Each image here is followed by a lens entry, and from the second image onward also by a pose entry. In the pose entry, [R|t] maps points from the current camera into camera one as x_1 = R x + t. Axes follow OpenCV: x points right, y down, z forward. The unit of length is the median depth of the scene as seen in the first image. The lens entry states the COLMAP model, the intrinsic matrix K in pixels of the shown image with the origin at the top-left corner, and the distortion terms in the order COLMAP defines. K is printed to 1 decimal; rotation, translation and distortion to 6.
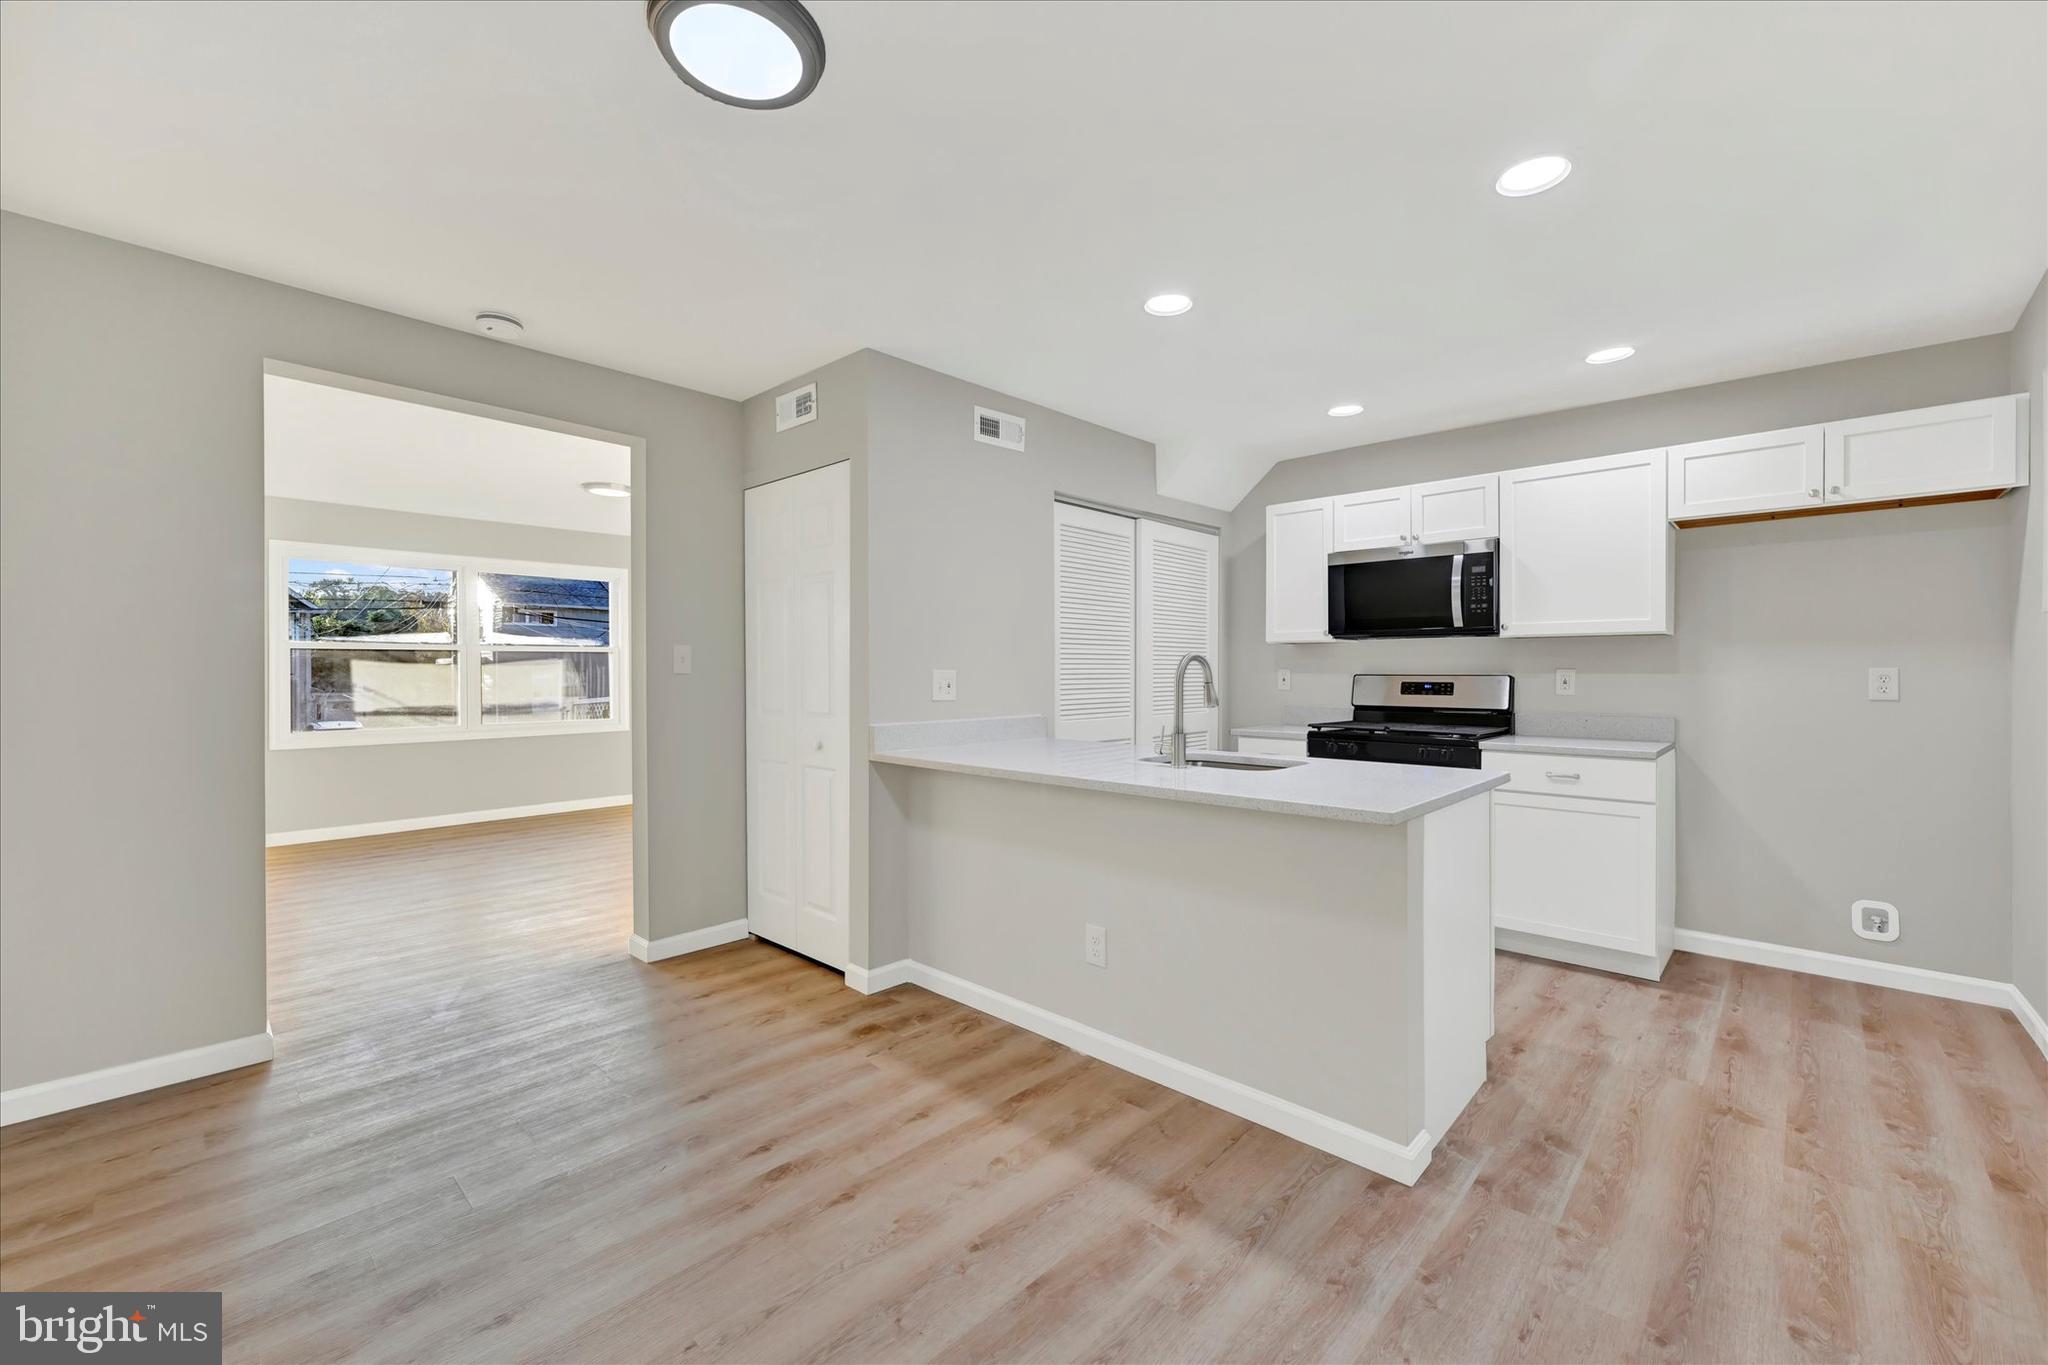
lens RADIAL K [[840.8, 0, 982.1], [0, 840.8, 675.8], [0, 0, 1]] dist [-0.001946, -0.000128]
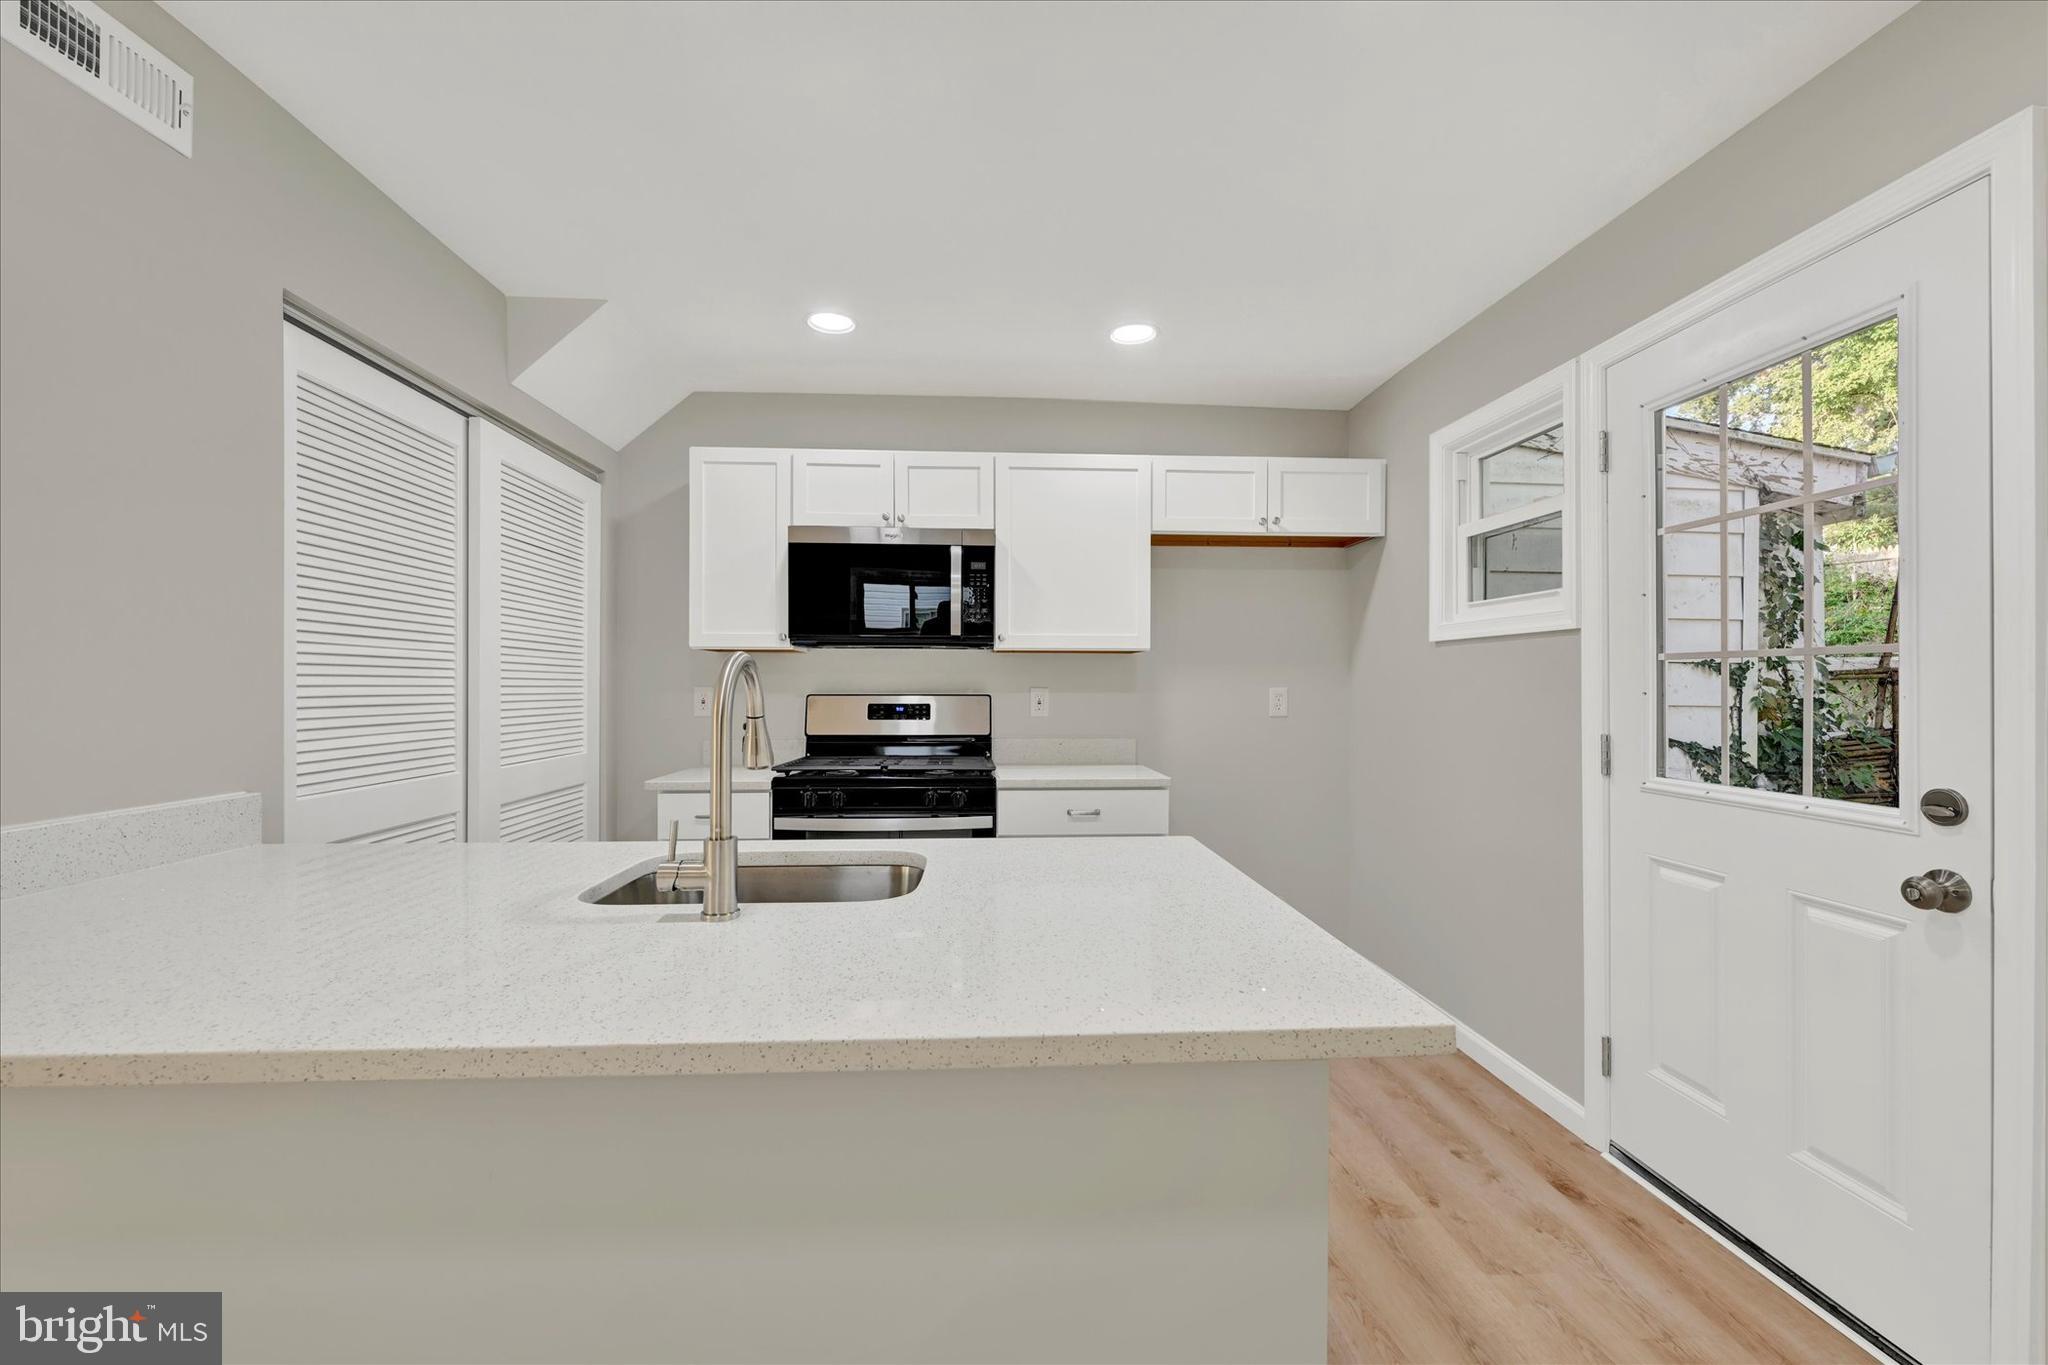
lens RADIAL K [[836.6, 0, 1033.5], [0, 836.6, 685.5], [0, 0, 1]] dist [-0.001805, 0.000193]
pose [[0.650332, 0.003692, 0.759641, 0.008028], [0.002629, 0.999971, -0.007110, -0.004265], [-0.759646, 0.006621, 0.650303, 0.432718]]
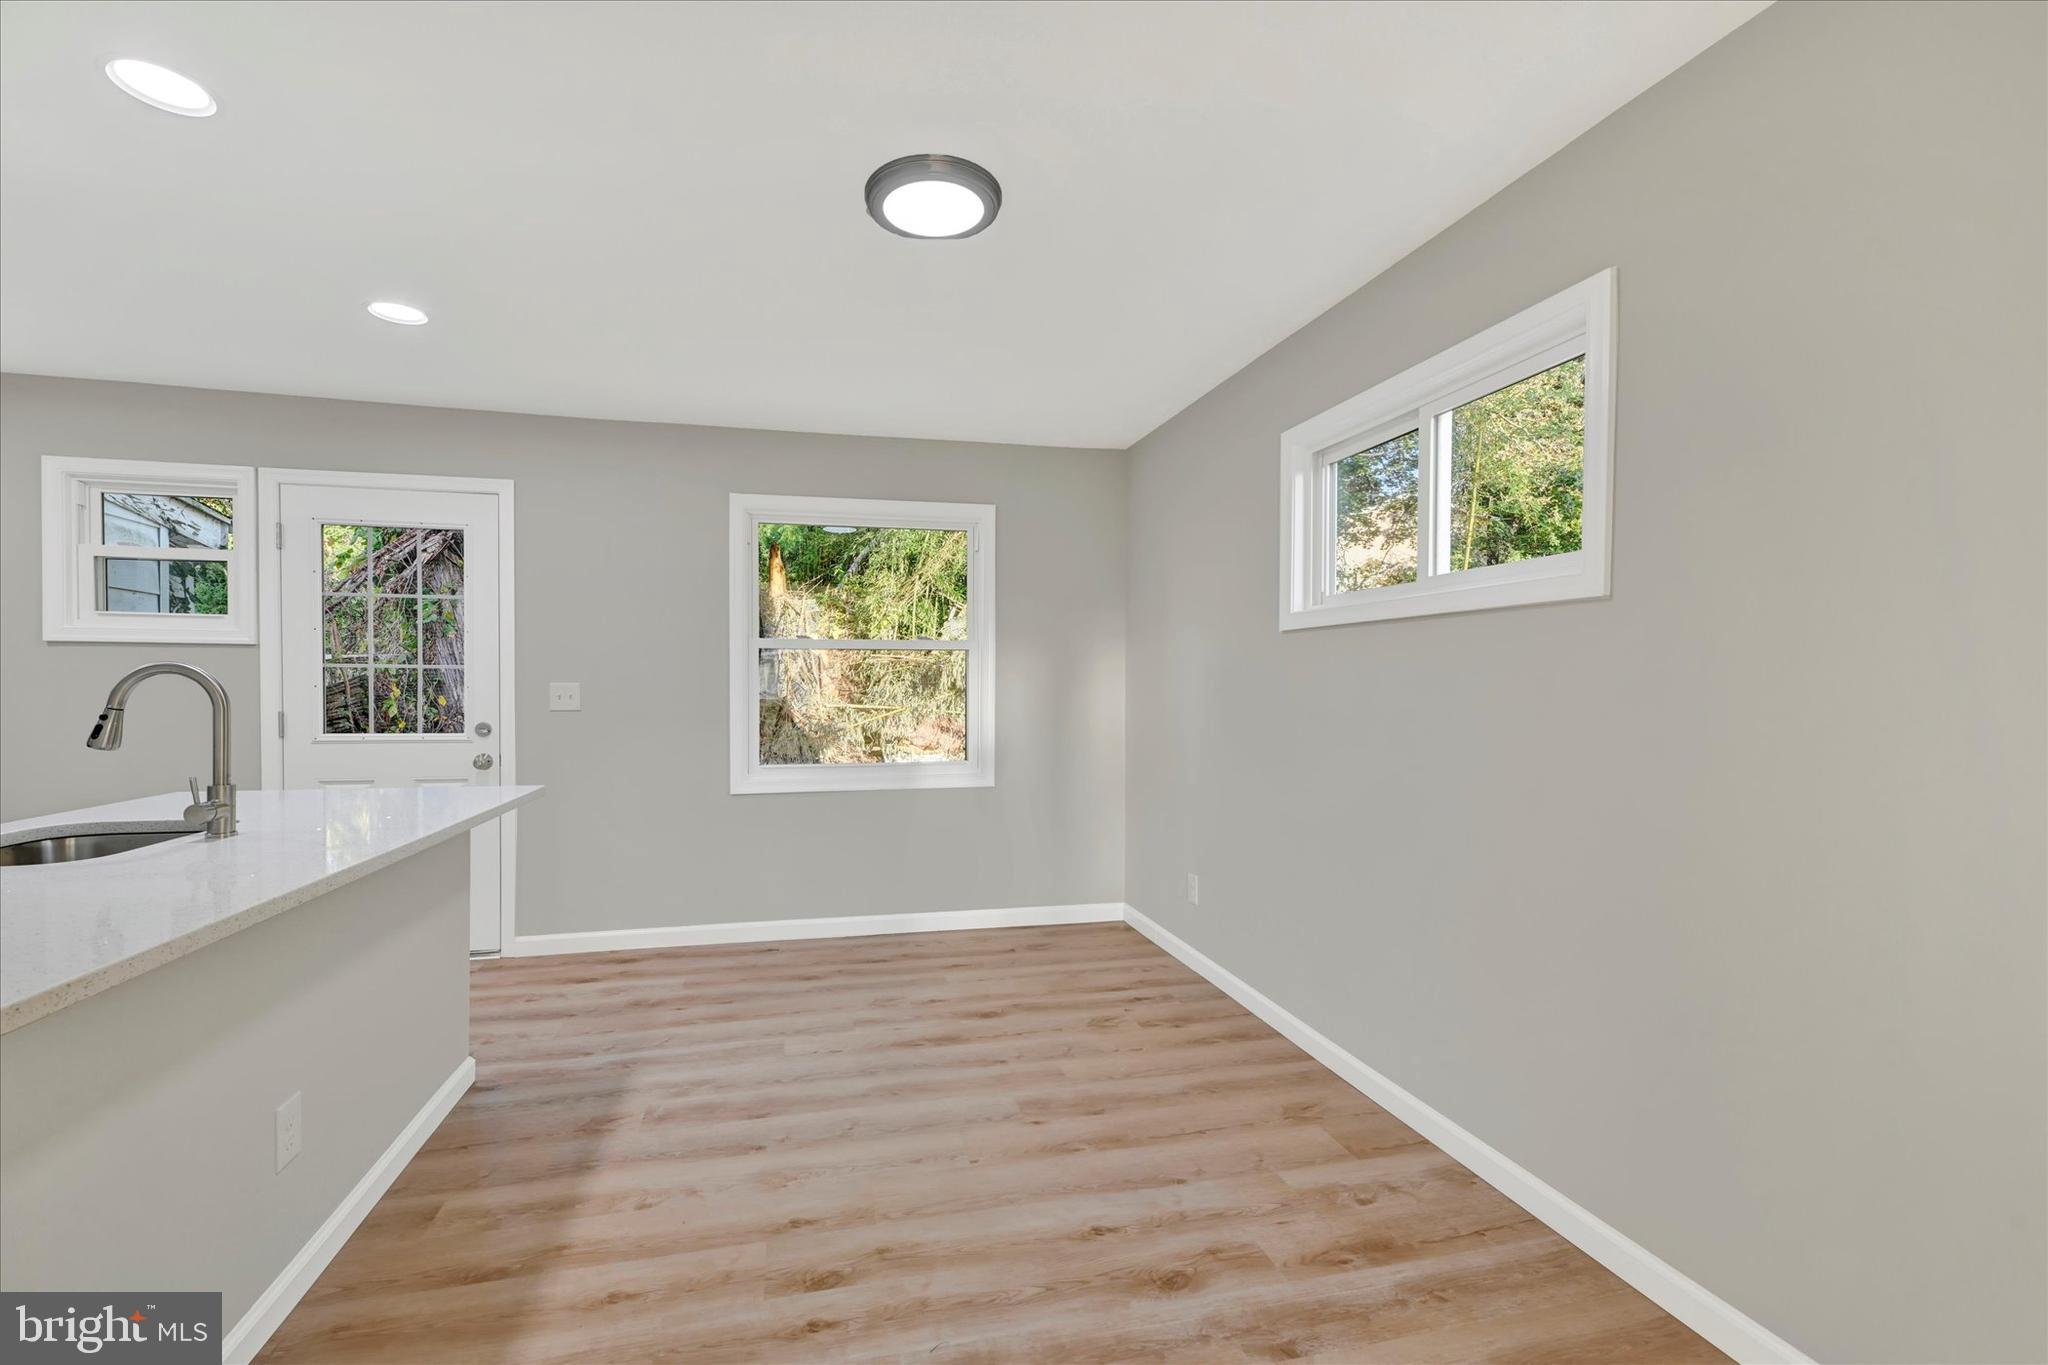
lens RADIAL K [[854.5, 0, 1003.2], [0, 854.5, 696.7], [0, 0, 1]] dist [0.001813, 0.000046]
pose [[-0.865616, -0.011393, 0.500579, -0.462507], [-0.000257, 0.999751, 0.022309, -0.011836], [-0.500709, 0.019183, -0.865403, 0.924087]]
